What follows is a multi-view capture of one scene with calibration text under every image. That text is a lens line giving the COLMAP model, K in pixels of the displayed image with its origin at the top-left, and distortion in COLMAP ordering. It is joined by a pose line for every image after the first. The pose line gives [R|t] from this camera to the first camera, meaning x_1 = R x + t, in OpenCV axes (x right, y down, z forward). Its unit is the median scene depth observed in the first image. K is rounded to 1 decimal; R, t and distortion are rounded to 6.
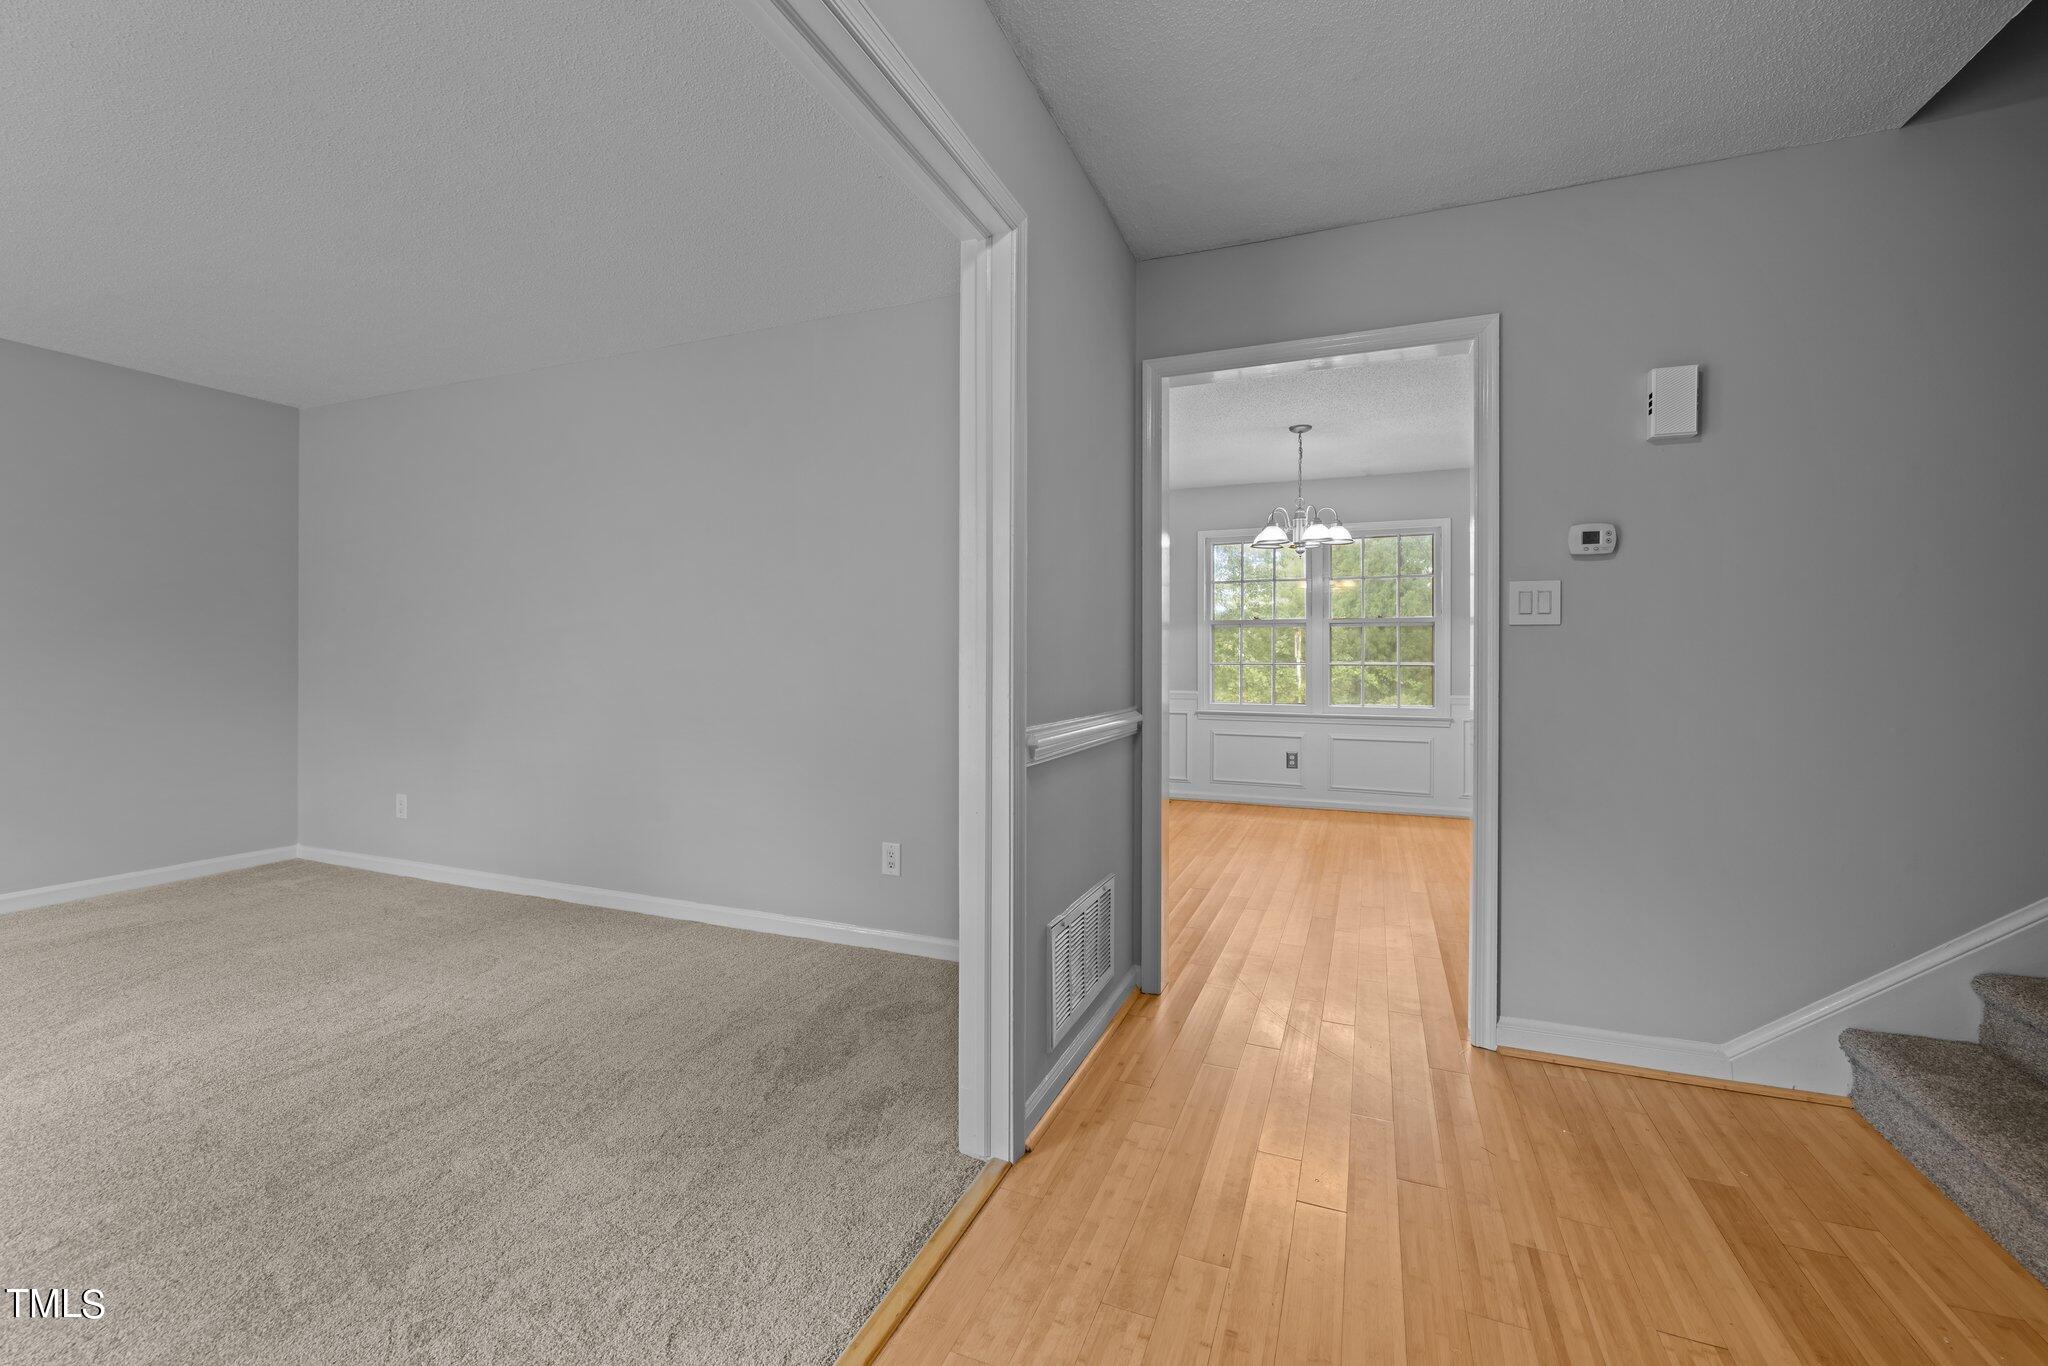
lens RADIAL K [[854.9, 0, 1023.0], [0, 854.9, 674.3], [0, 0, 1]] dist [-0.000575, 0.000473]
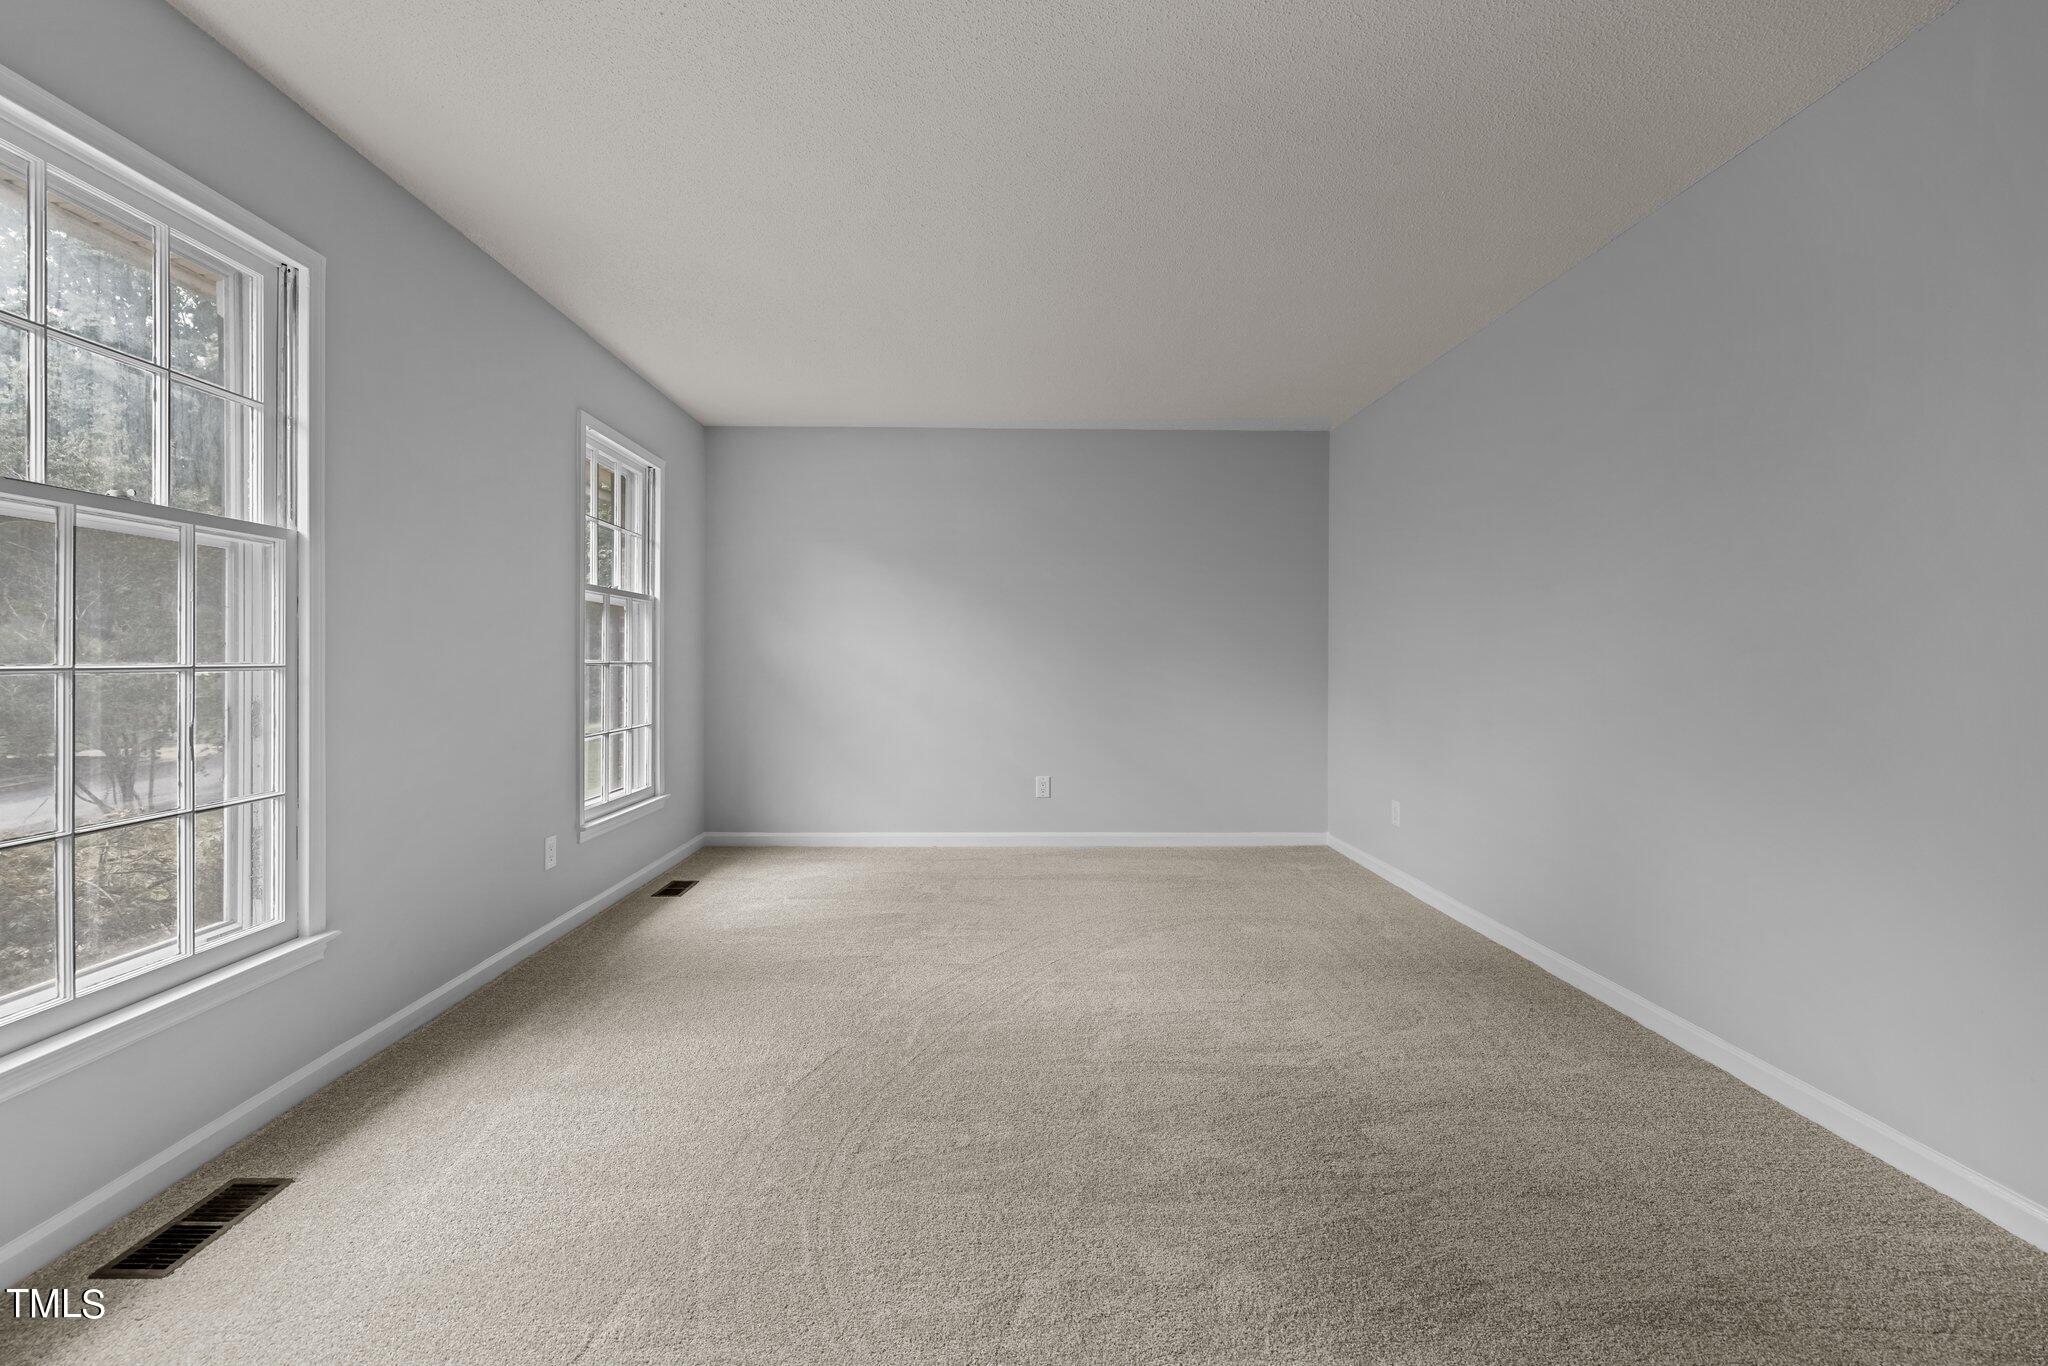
lens RADIAL K [[854.9, 0, 1018.7], [0, 854.9, 676.6], [0, 0, 1]] dist [-0.000575, 0.000473]
pose [[0.387364, 0.011357, -0.921857, 0.001582], [-0.014837, 0.999871, 0.006083, -0.001875], [0.921808, 0.011321, 0.387482, 0.321711]]
